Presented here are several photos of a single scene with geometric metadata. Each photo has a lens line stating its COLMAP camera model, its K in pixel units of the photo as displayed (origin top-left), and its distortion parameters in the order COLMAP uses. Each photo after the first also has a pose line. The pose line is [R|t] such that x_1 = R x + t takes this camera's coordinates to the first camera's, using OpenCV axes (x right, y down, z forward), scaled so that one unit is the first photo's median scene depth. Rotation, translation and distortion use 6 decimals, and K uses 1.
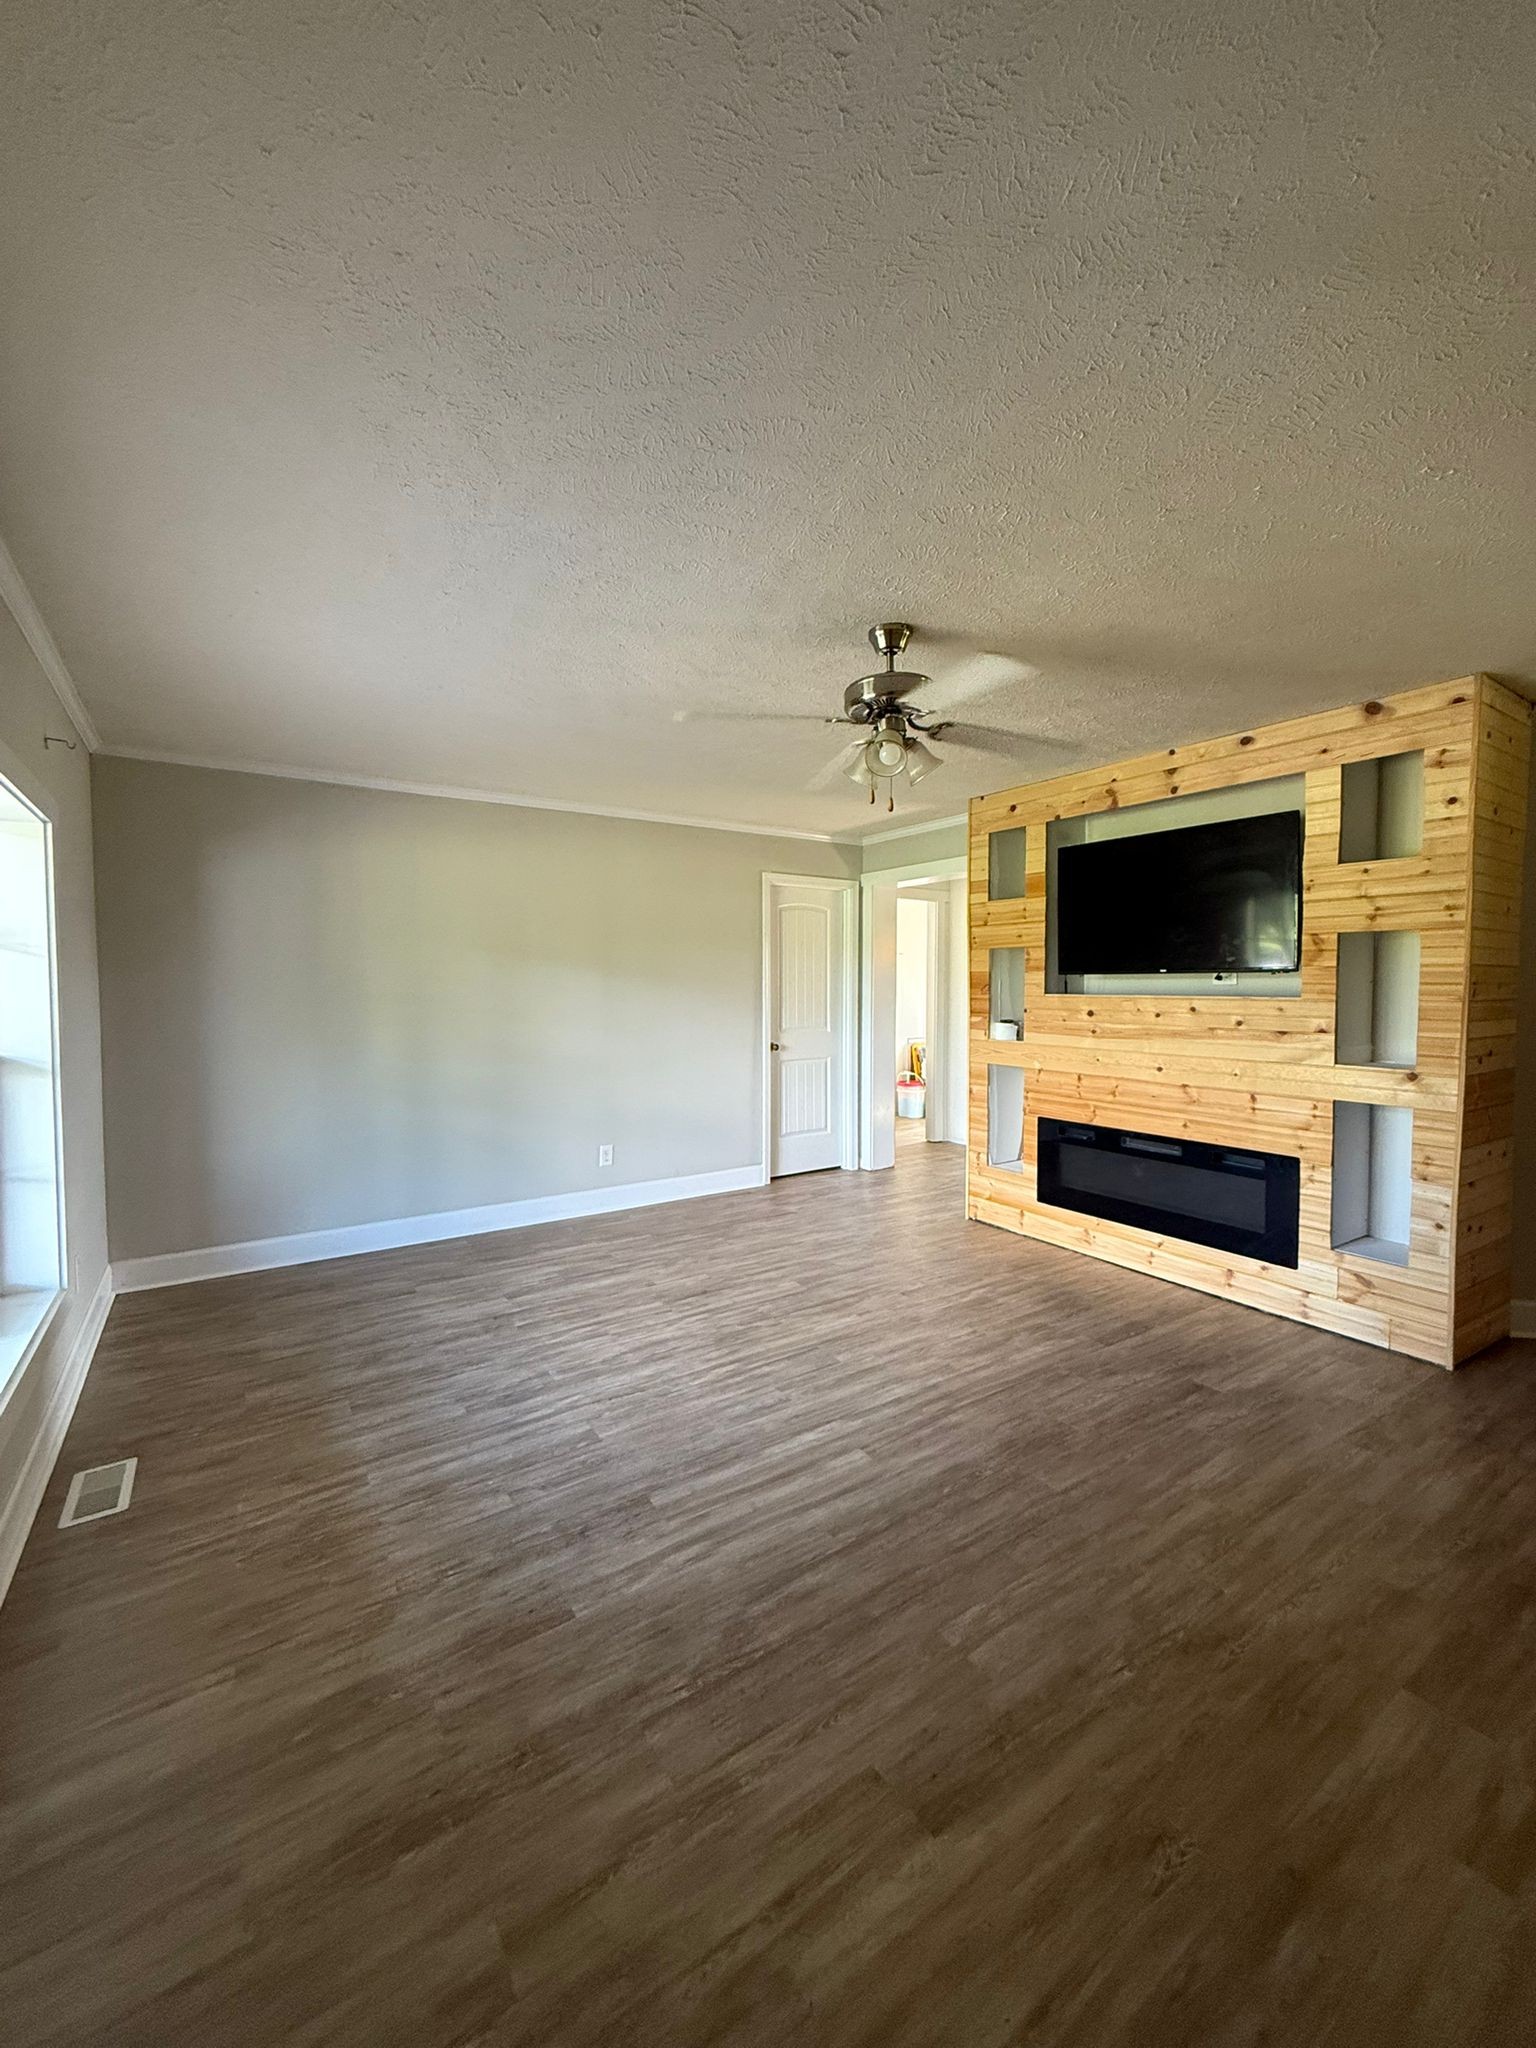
lens RADIAL K [[814.9, 0, 768.5], [0, 814.9, 1016.4], [0, 0, 1]] dist [0.000939, -0.002723]
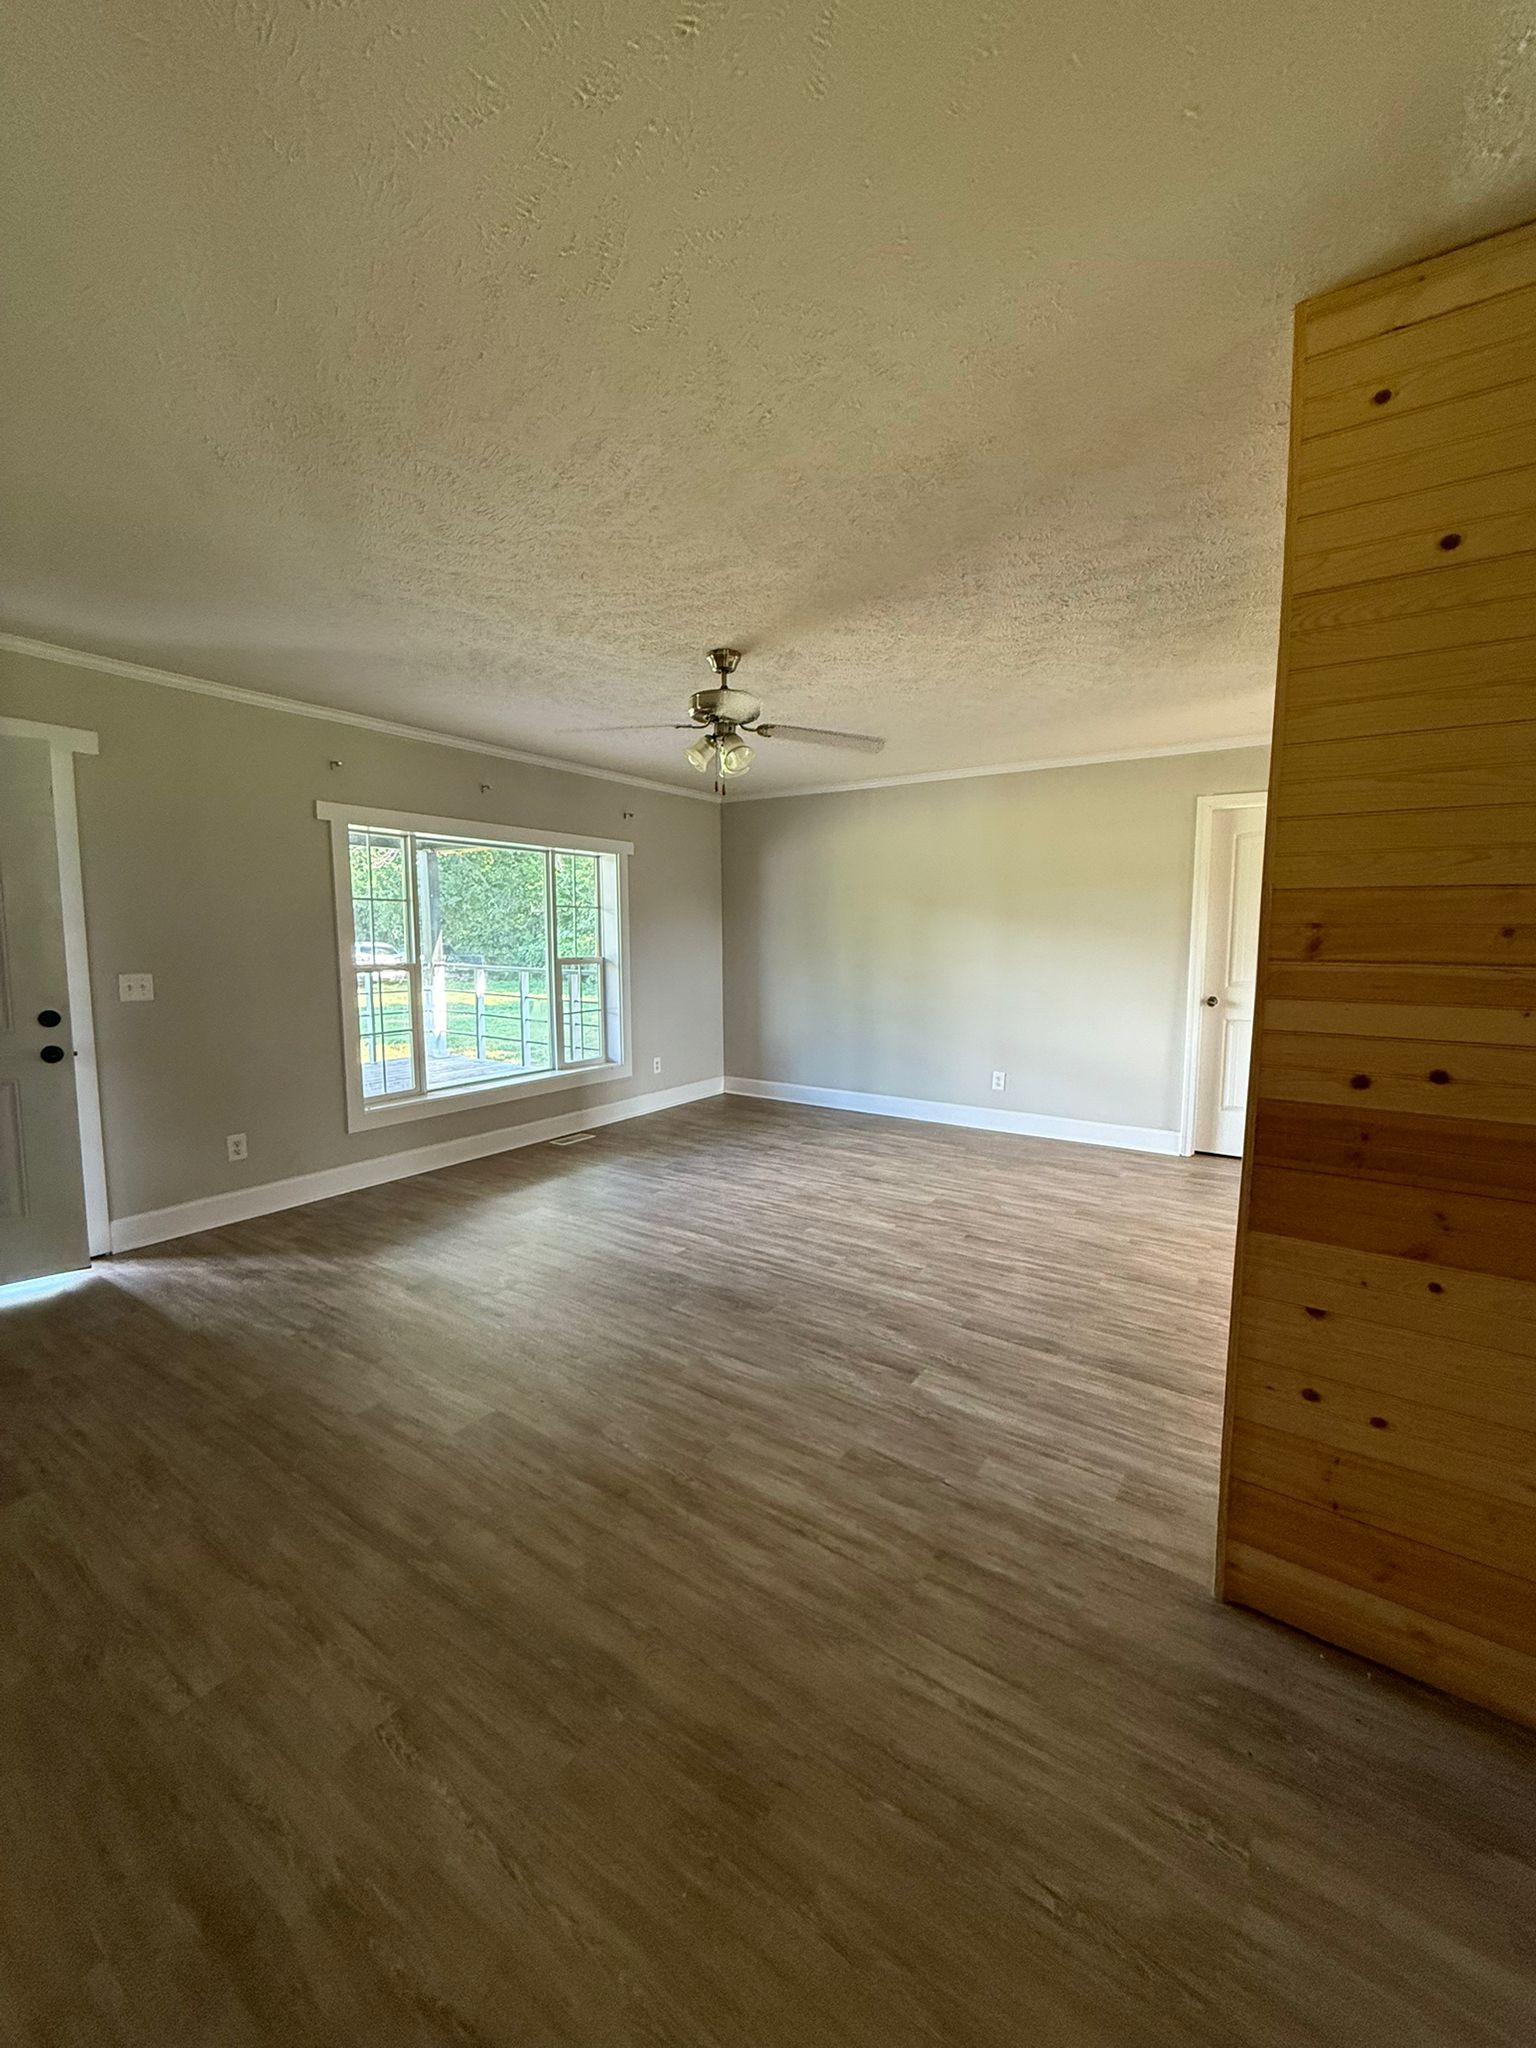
lens RADIAL K [[814.9, 0, 765.2], [0, 814.9, 1013.6], [0, 0, 1]] dist [0.000939, -0.002723]
pose [[0.373618, 0.098969, -0.922288, 1.039611], [-0.036958, 0.995090, 0.091810, -0.017819], [0.926846, -0.000216, 0.375441, 0.415200]]
